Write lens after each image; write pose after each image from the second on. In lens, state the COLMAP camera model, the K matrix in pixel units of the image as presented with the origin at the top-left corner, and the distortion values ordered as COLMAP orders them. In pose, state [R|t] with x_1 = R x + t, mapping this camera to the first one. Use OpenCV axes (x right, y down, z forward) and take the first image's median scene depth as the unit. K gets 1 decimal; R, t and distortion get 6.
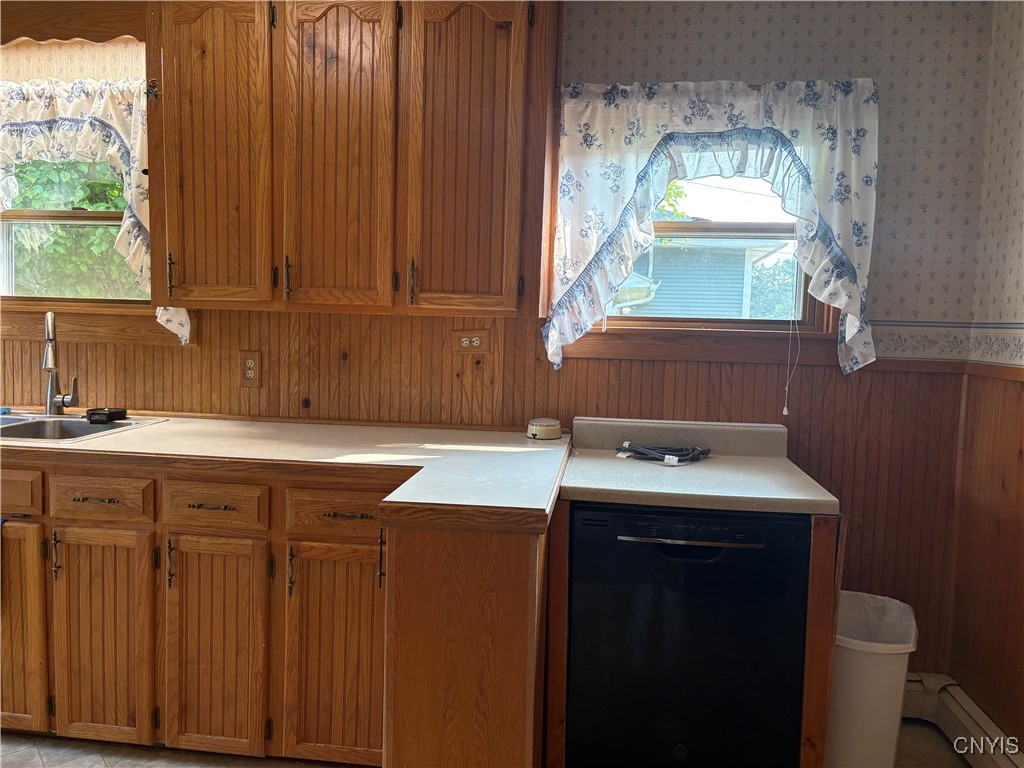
lens RADIAL K [[774.3, 0, 515.5], [0, 774.3, 393.6], [0, 0, 1]] dist [0.053392, -0.057292]
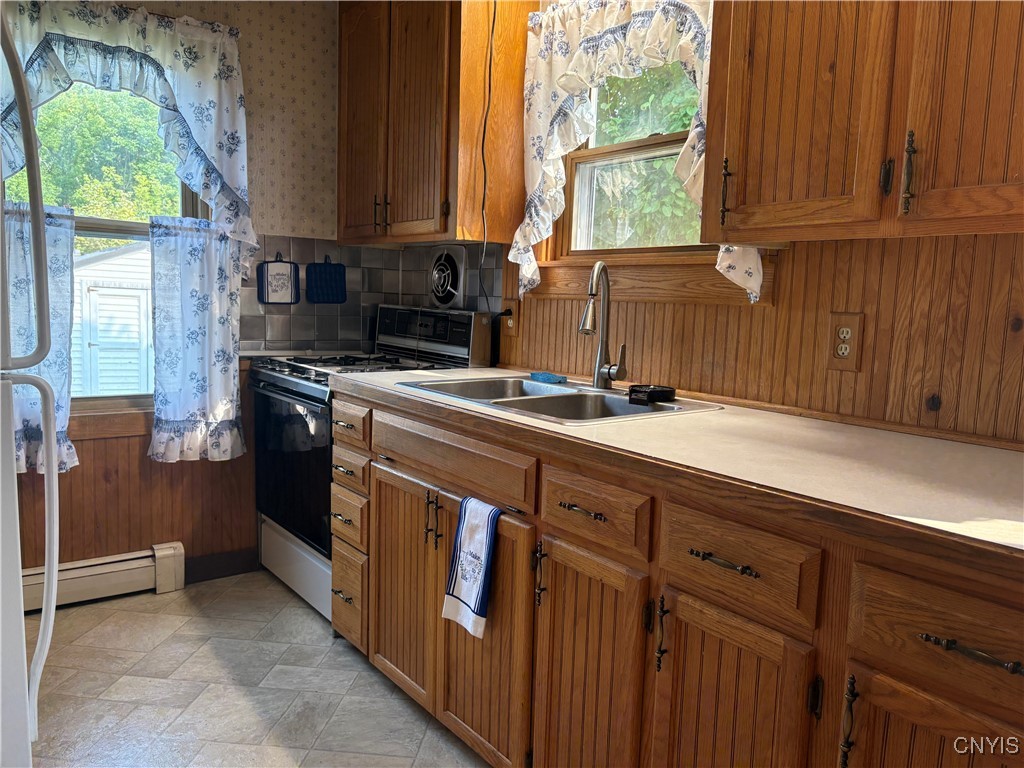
lens RADIAL K [[774.3, 0, 514.9], [0, 774.3, 387.6], [0, 0, 1]] dist [0.053392, -0.057292]
pose [[0.693796, 0.079150, -0.715809, -0.078675], [-0.075179, 0.996472, 0.037317, 0.003018], [0.716237, 0.027923, 0.697298, 0.424656]]
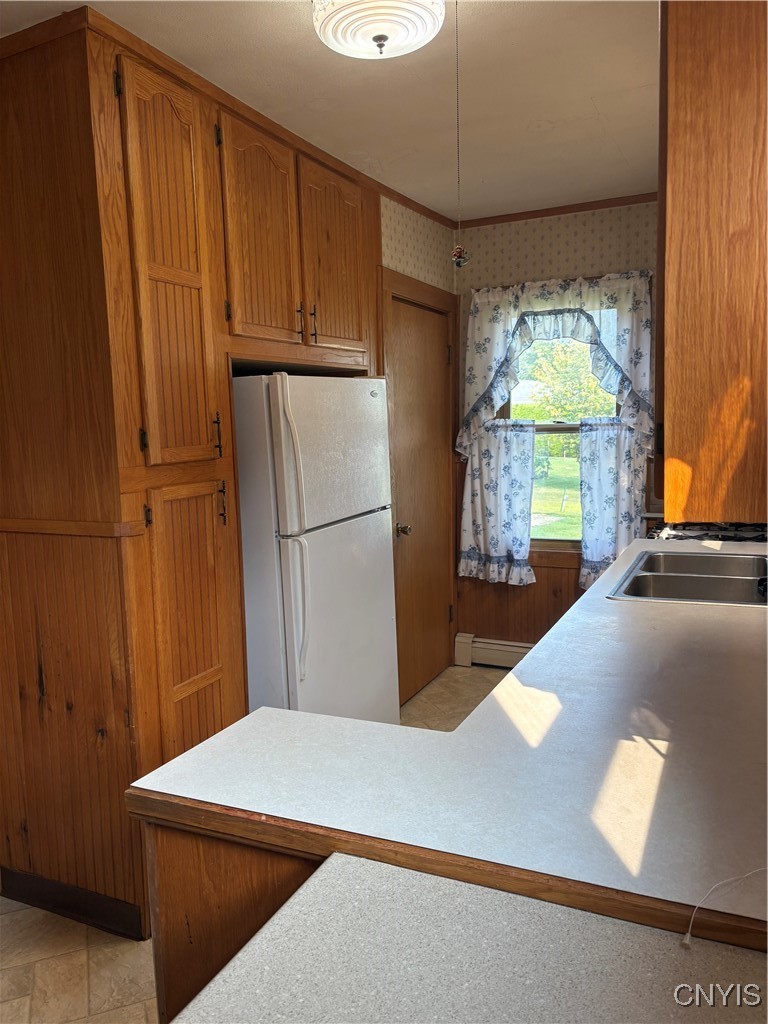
lens RADIAL K [[774.3, 0, 385.3], [0, 774.3, 507.7], [0, 0, 1]] dist [0.053392, -0.057292]
pose [[-0.308905, 0.088730, -0.946945, 0.422246], [-0.058686, 0.991963, 0.112092, -0.138563], [0.949280, 0.090198, -0.301216, 0.959548]]
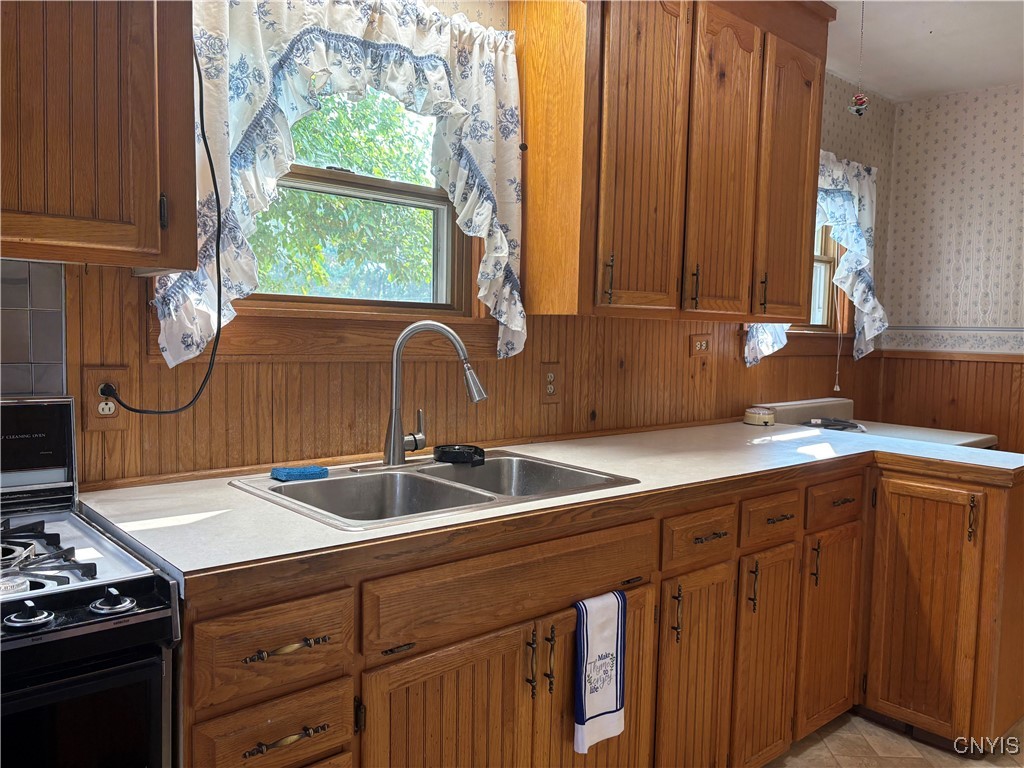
lens RADIAL K [[774.3, 0, 510.9], [0, 774.3, 386.3], [0, 0, 1]] dist [0.053392, -0.057292]
pose [[0.667951, -0.065386, 0.741327, -1.203208], [0.060577, 0.997604, 0.033409, -0.070517], [-0.741736, 0.022592, 0.670312, 0.522367]]
